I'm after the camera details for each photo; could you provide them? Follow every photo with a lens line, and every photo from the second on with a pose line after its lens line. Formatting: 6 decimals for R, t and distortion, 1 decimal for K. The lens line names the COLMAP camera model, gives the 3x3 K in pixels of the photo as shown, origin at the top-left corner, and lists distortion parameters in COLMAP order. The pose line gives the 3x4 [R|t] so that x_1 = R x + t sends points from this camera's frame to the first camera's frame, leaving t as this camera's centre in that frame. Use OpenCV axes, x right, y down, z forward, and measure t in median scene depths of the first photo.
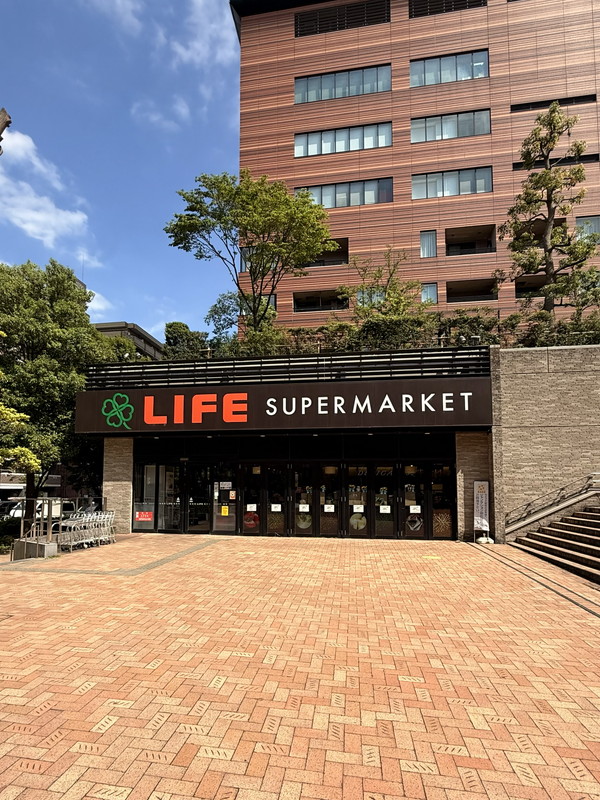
lens RADIAL K [[440.6, 0, 278.4], [0, 440.6, 459.7], [0, 0, 1]] dist [-0.009243, 0.003061]
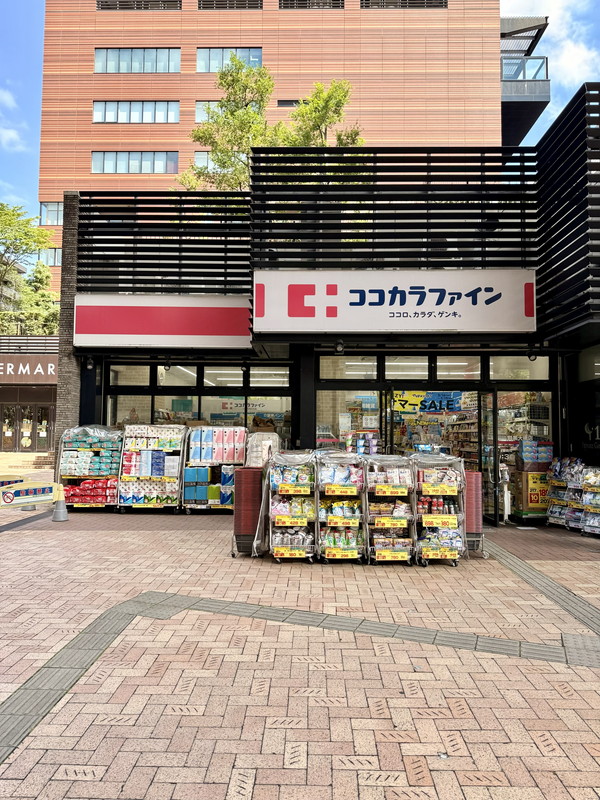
lens RADIAL K [[549.8, 0, 302.7], [0, 549.8, 399.5], [0, 0, 1]] dist [0.002190, 0.000561]
pose [[0.987695, 0.011011, 0.156003, 0.863686], [-0.013456, 0.999803, 0.014623, -0.055241], [-0.155812, -0.016542, 0.987648, -1.131132]]
